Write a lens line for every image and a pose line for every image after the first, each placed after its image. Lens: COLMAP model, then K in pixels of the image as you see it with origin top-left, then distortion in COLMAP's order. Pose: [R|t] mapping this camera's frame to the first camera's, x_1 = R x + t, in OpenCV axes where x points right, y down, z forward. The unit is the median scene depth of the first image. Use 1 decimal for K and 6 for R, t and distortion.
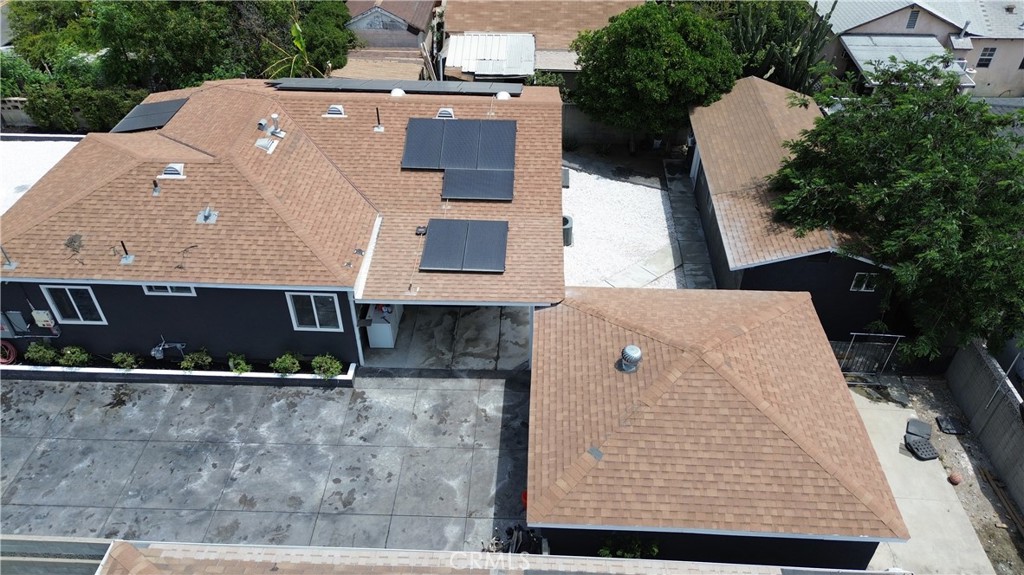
lens RADIAL K [[726.2, 0, 512.0], [0, 726.2, 287.5], [0, 0, 1]] dist [0.055822, -0.070649]
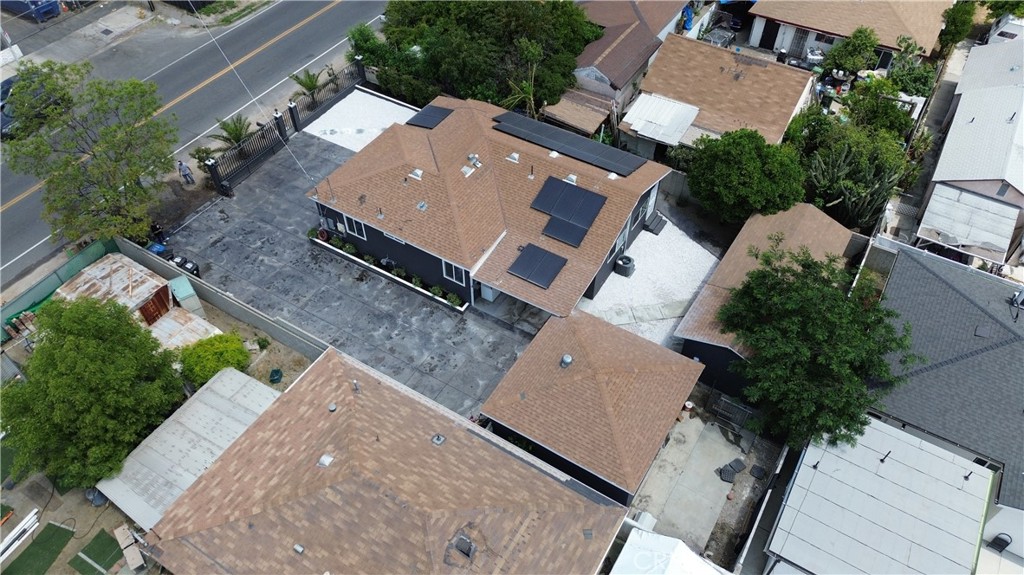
lens RADIAL K [[735.4, 0, 512.0], [0, 735.4, 287.5], [0, 0, 1]] dist [0.027932, -0.009624]
pose [[0.872015, 0.360467, -0.331138, 0.499643], [-0.305204, 0.929315, 0.207904, -0.366019], [0.382674, -0.080231, 0.920393, -0.696351]]
